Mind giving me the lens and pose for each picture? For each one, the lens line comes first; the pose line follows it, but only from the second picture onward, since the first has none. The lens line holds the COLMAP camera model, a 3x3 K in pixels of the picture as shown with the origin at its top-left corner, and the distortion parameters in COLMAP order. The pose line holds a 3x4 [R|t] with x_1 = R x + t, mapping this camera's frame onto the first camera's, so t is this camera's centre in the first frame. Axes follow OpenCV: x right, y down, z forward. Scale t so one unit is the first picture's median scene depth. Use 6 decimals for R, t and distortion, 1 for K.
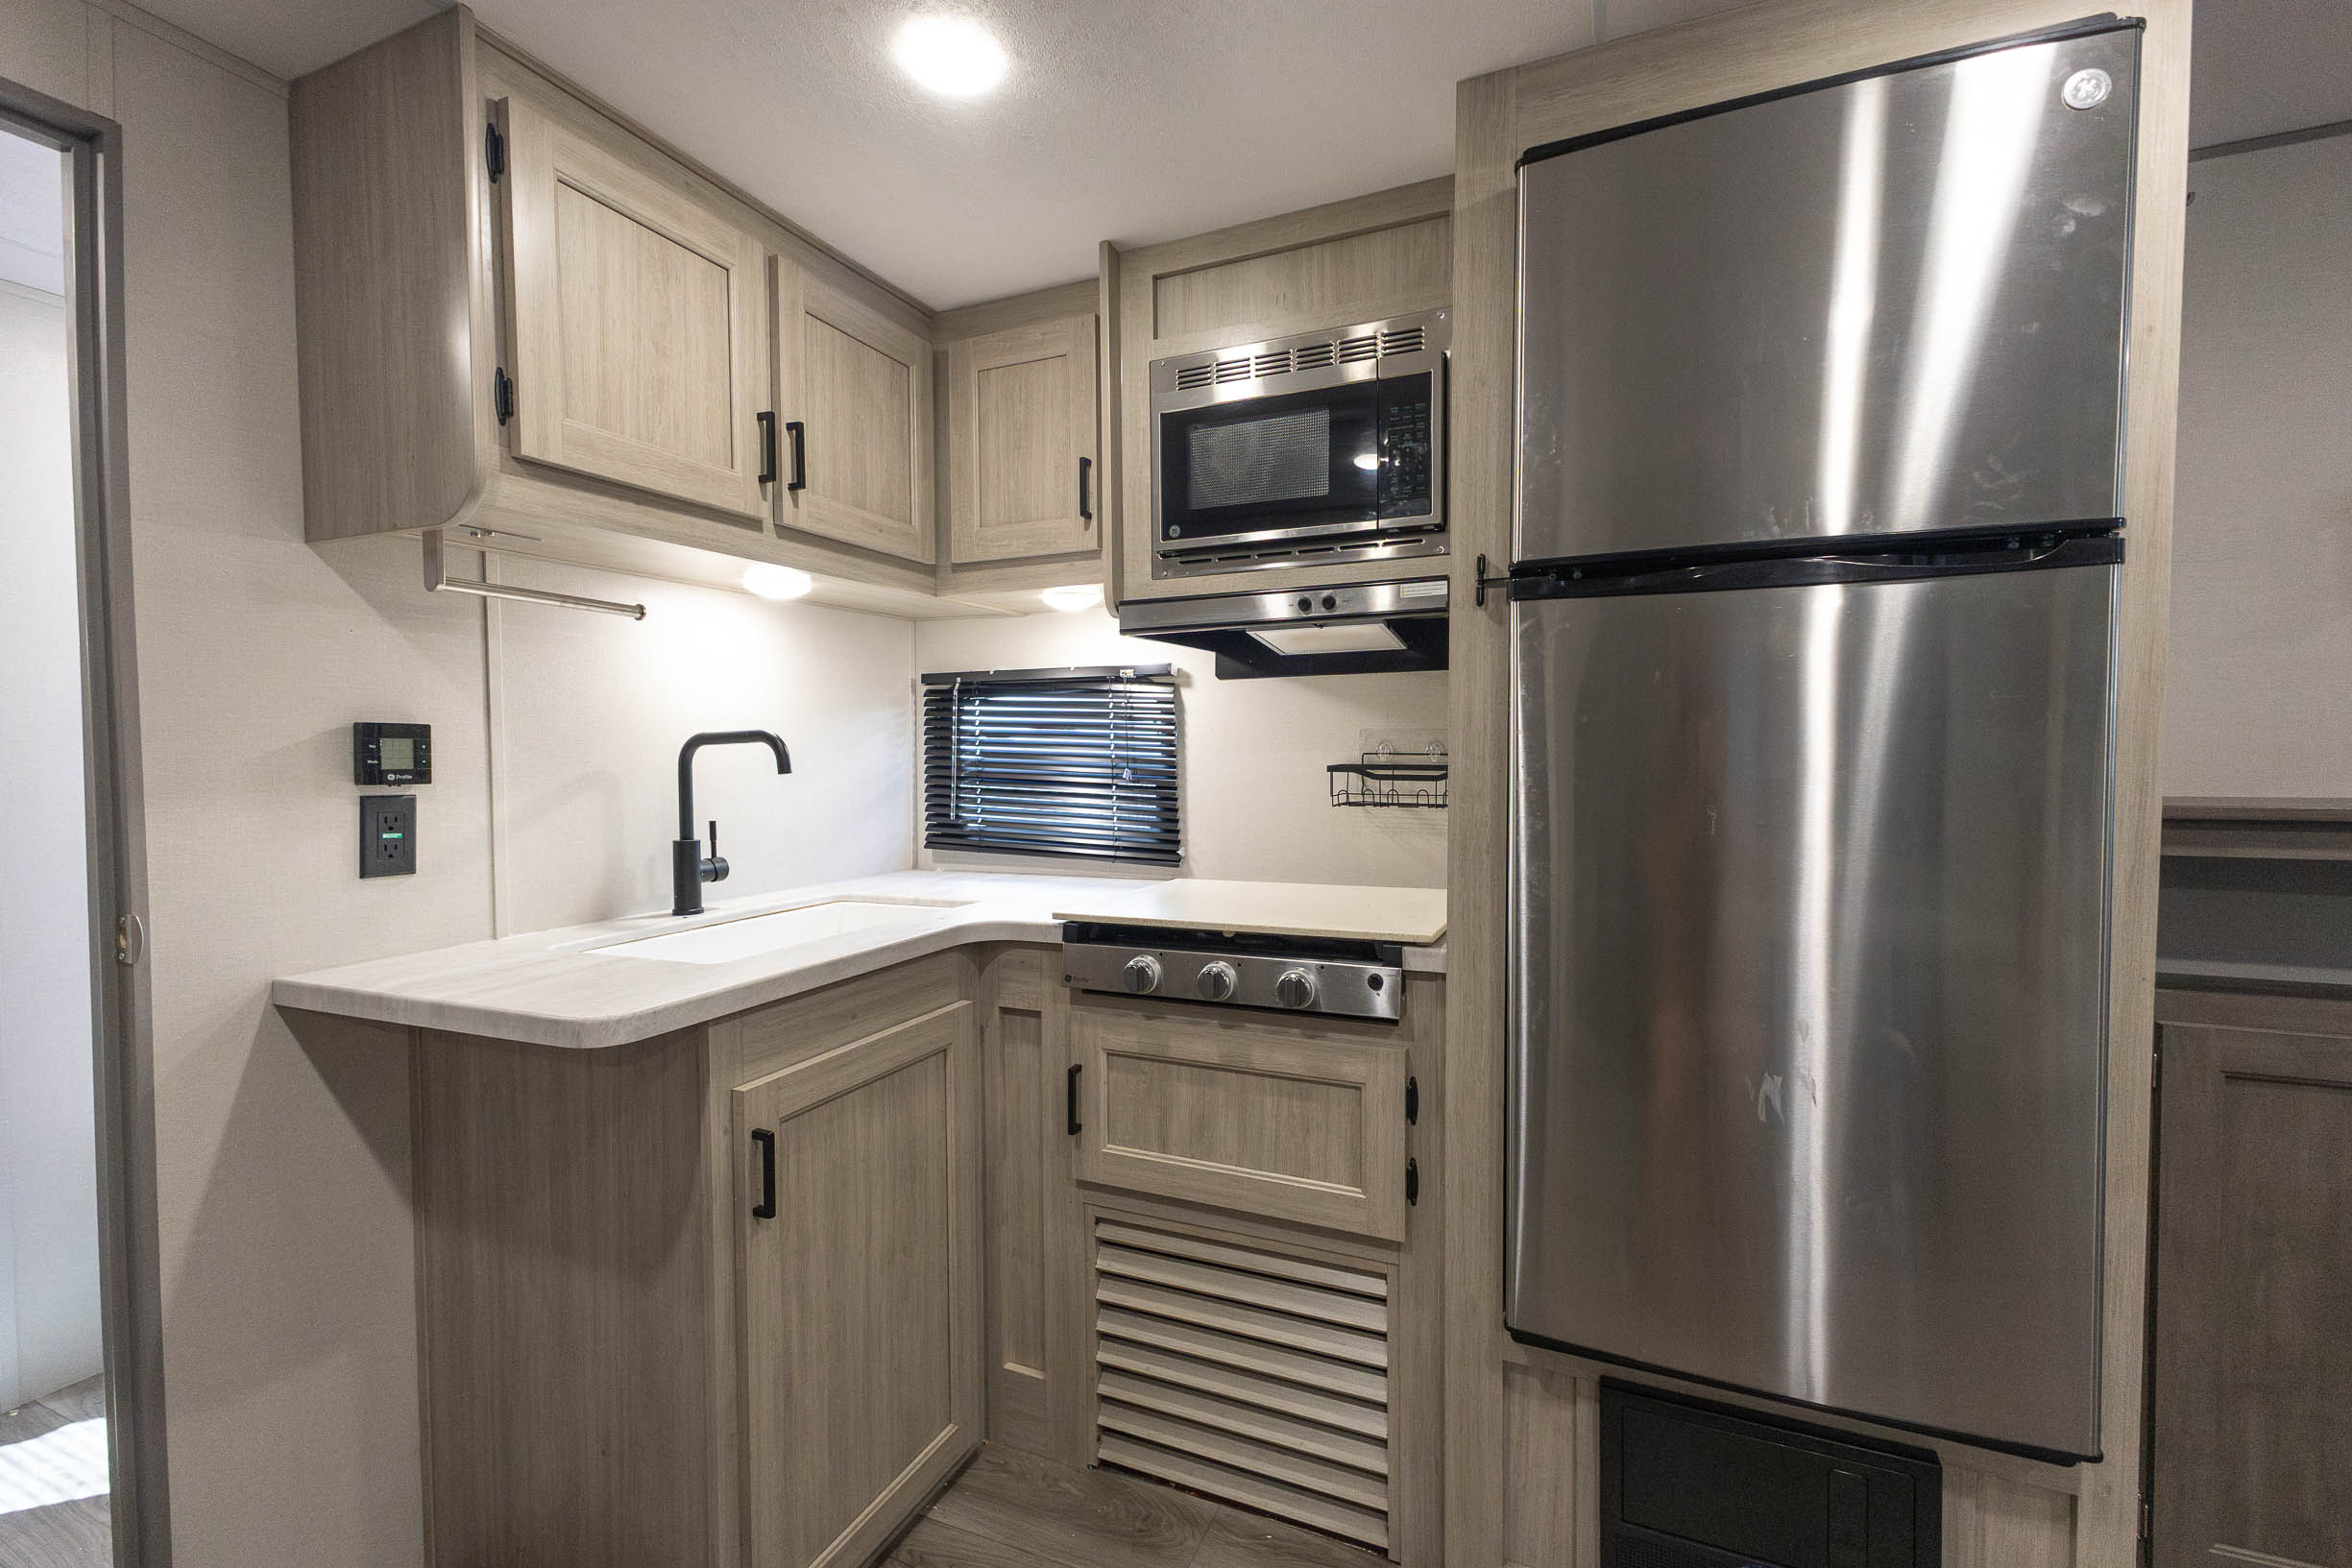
lens RADIAL K [[1017.5, 0, 1176.0], [0, 1017.5, 784.0], [0, 0, 1]] dist [0.002329, 0.000237]
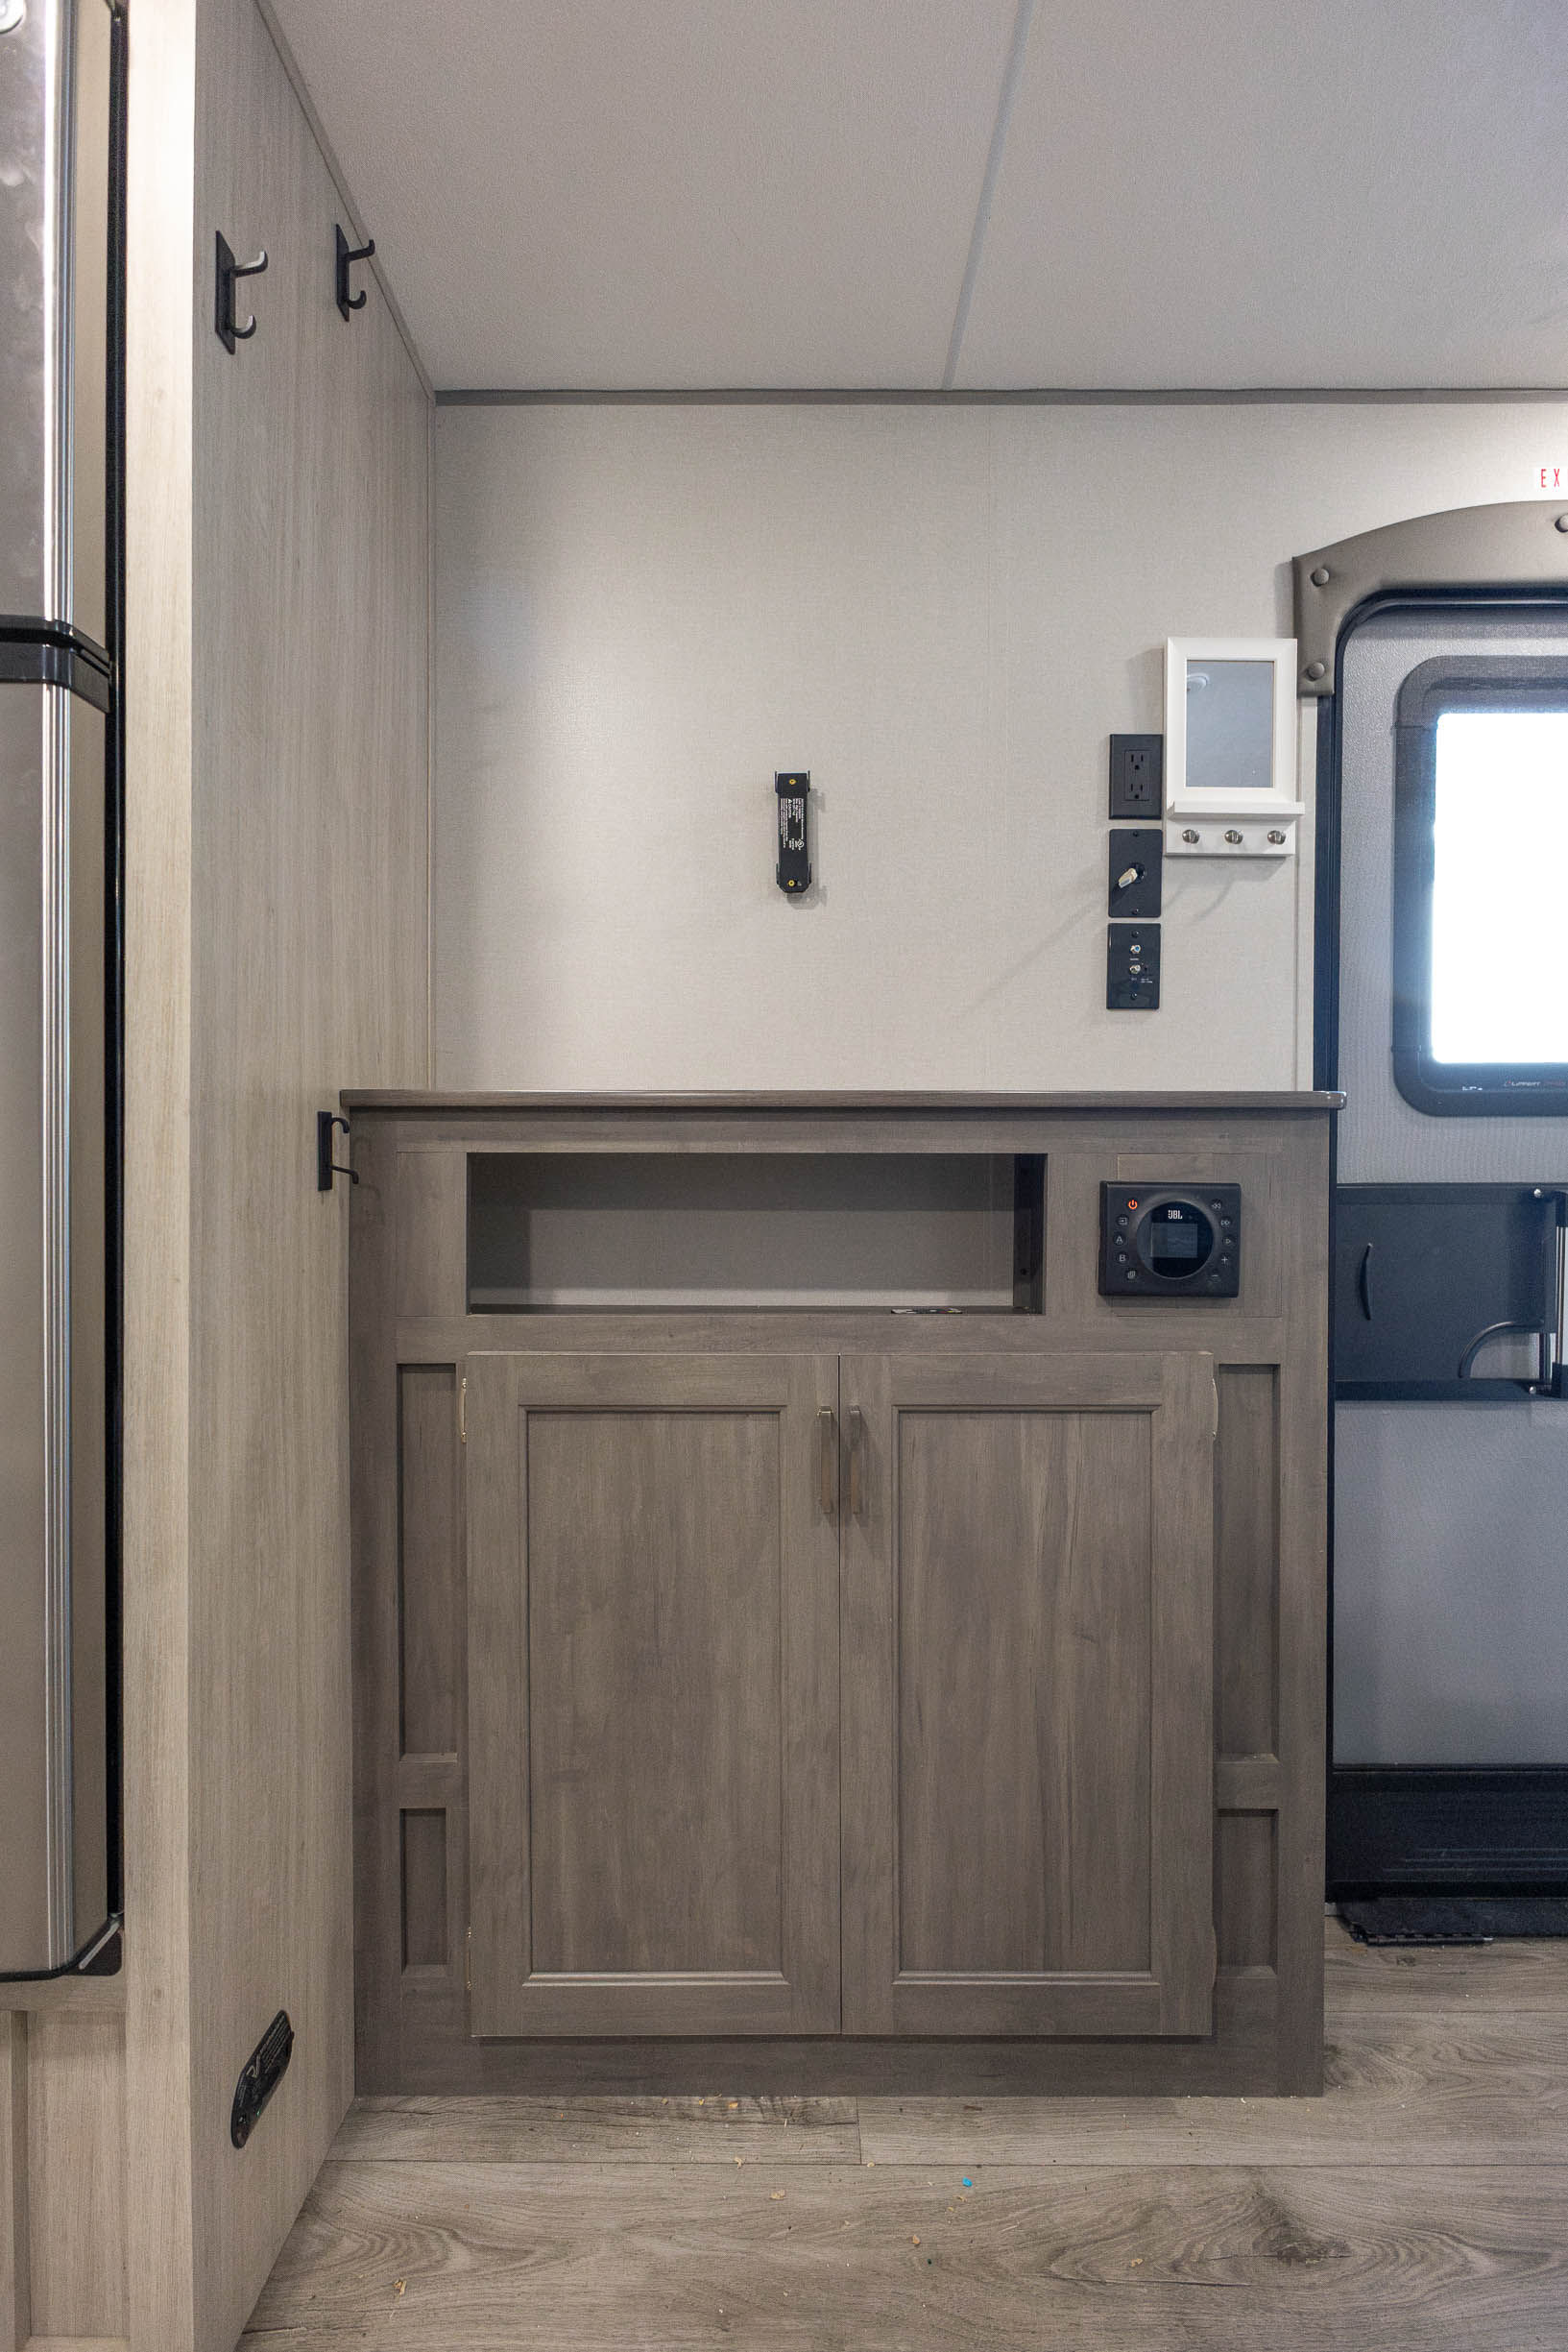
lens RADIAL K [[1077.9, 0, 784.0], [0, 1077.9, 1176.0], [0, 0, 1]] dist [-0.000465, -0.000552]
pose [[0.915959, 0.005296, 0.401238, 0.787229], [0.005122, 0.999677, -0.024887, 0.105270], [-0.401240, 0.024851, 0.915636, 0.087394]]
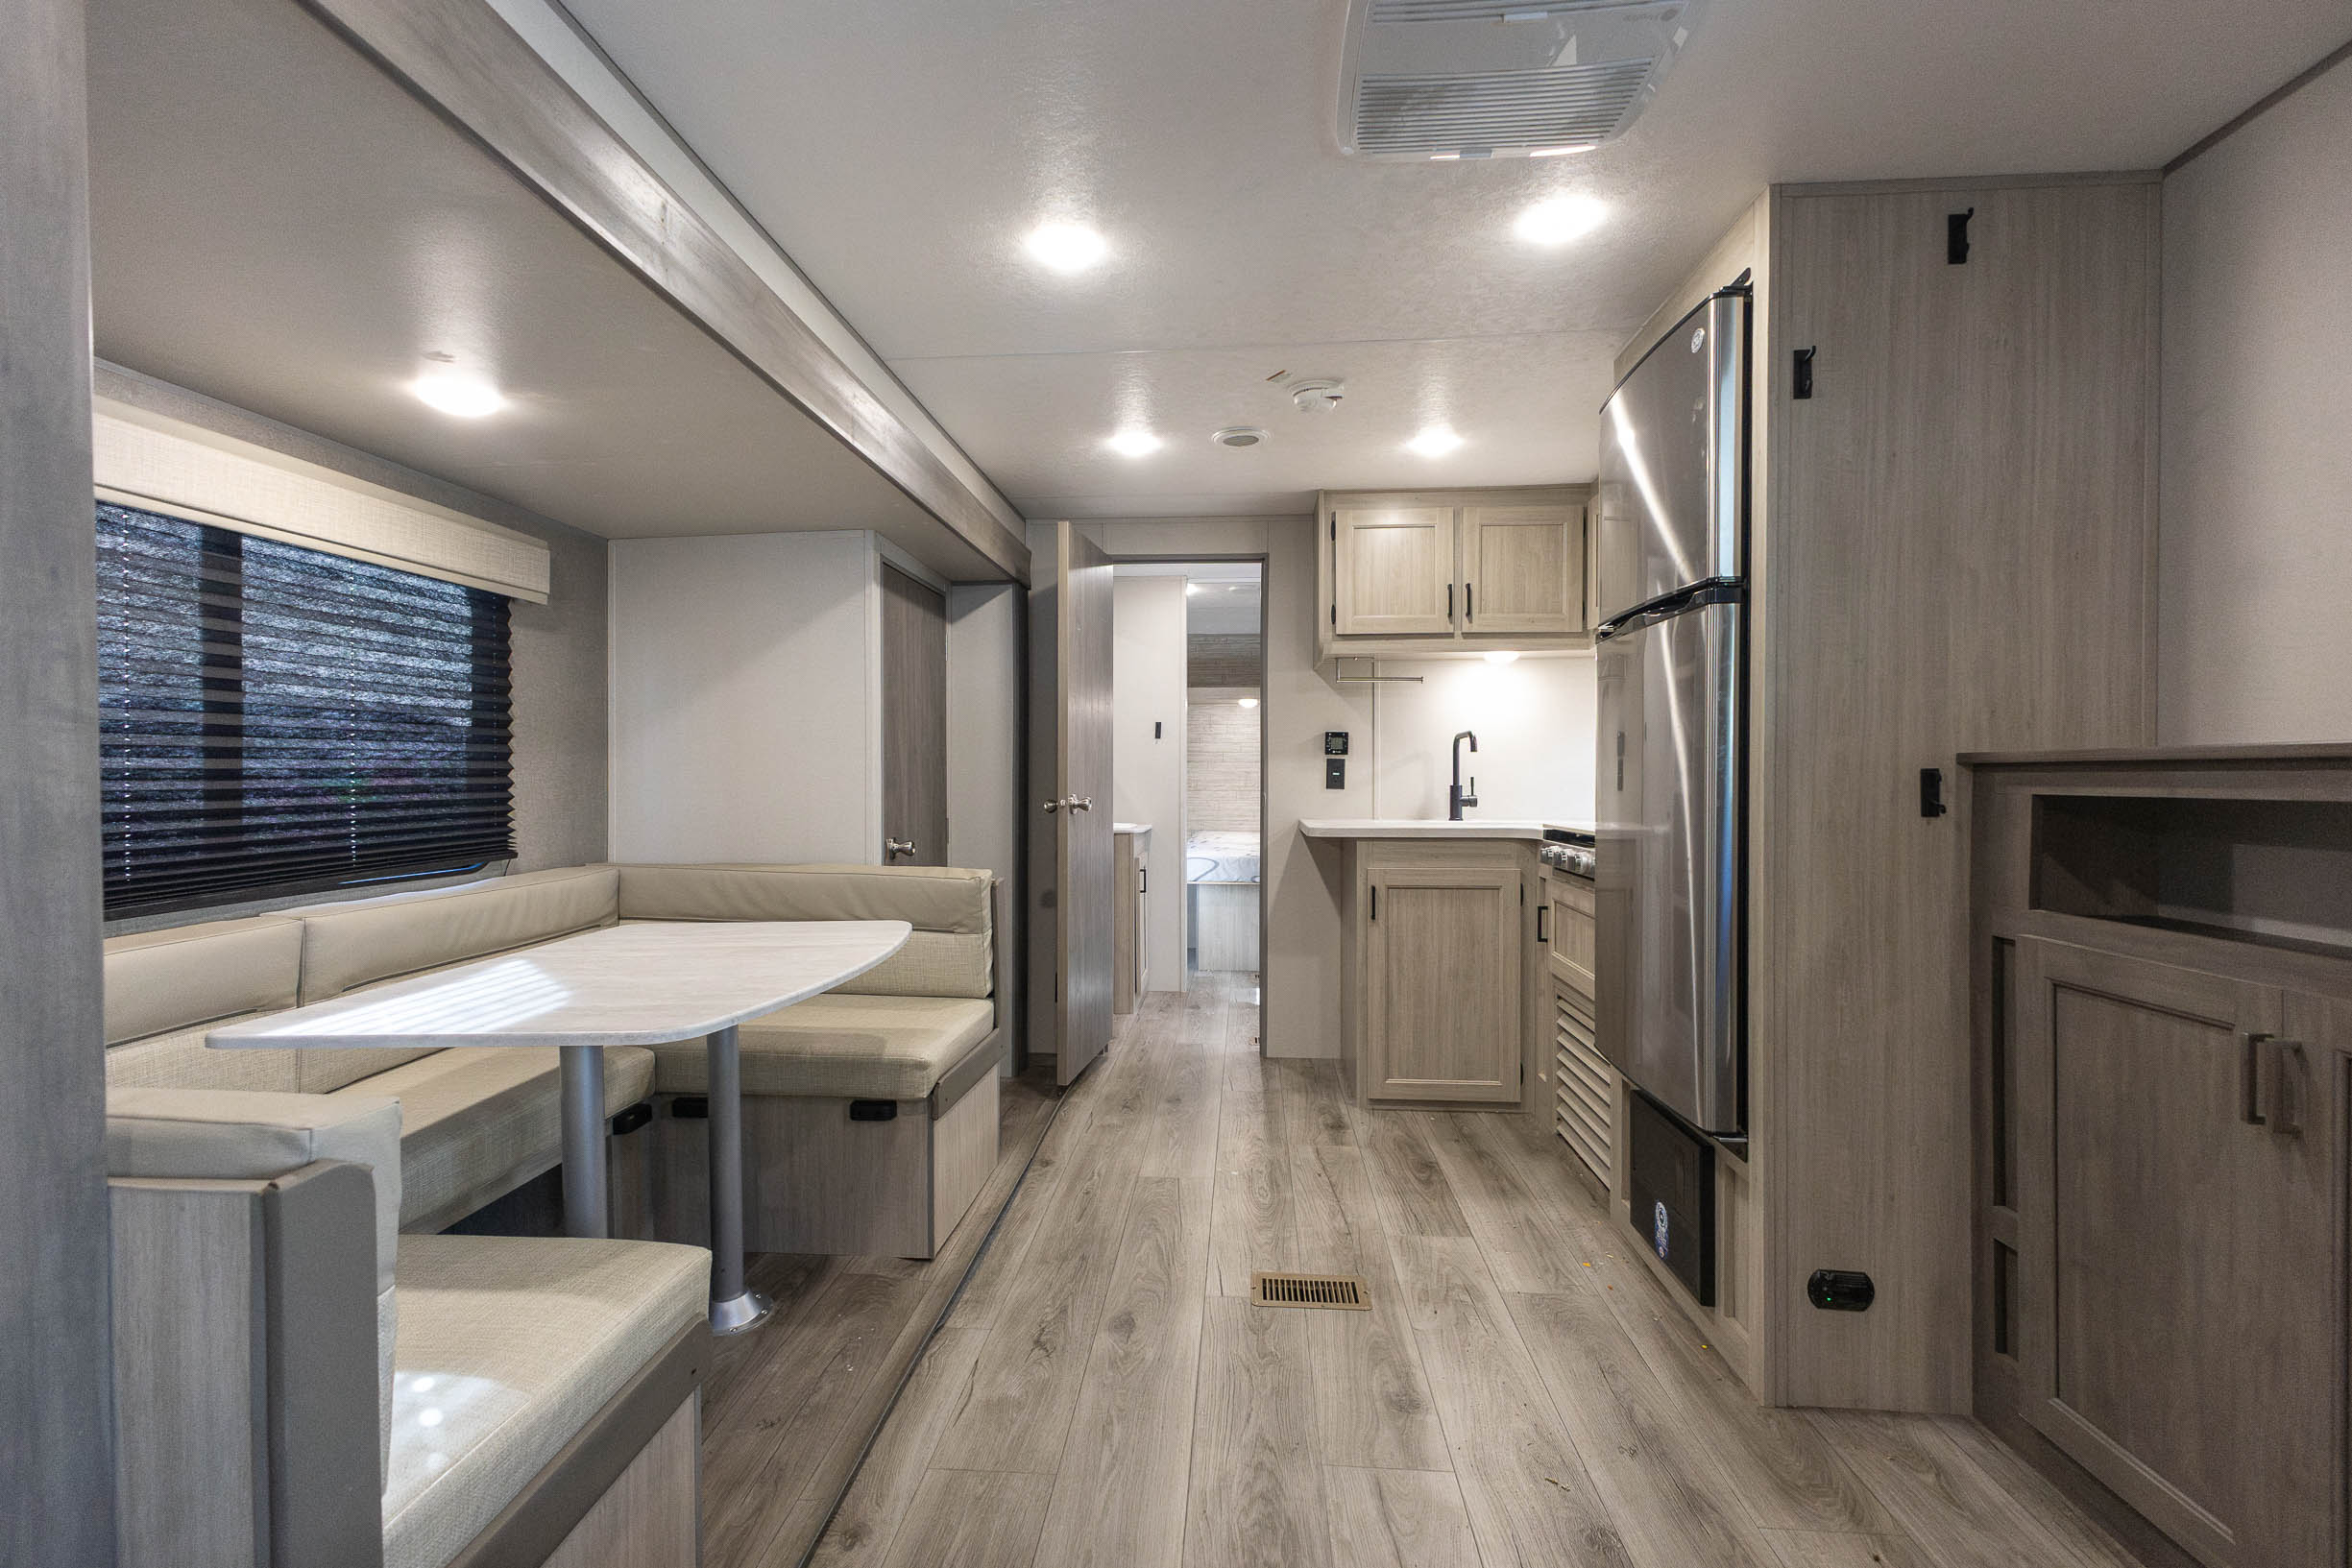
lens RADIAL K [[1017.5, 0, 1176.0], [0, 1017.5, 784.0], [0, 0, 1]] dist [0.002329, 0.000237]
pose [[0.337447, 0.015304, -0.941220, 1.617577], [-0.036058, 0.999344, 0.003321, 0.084061], [0.940654, 0.032818, 0.337777, -0.304253]]
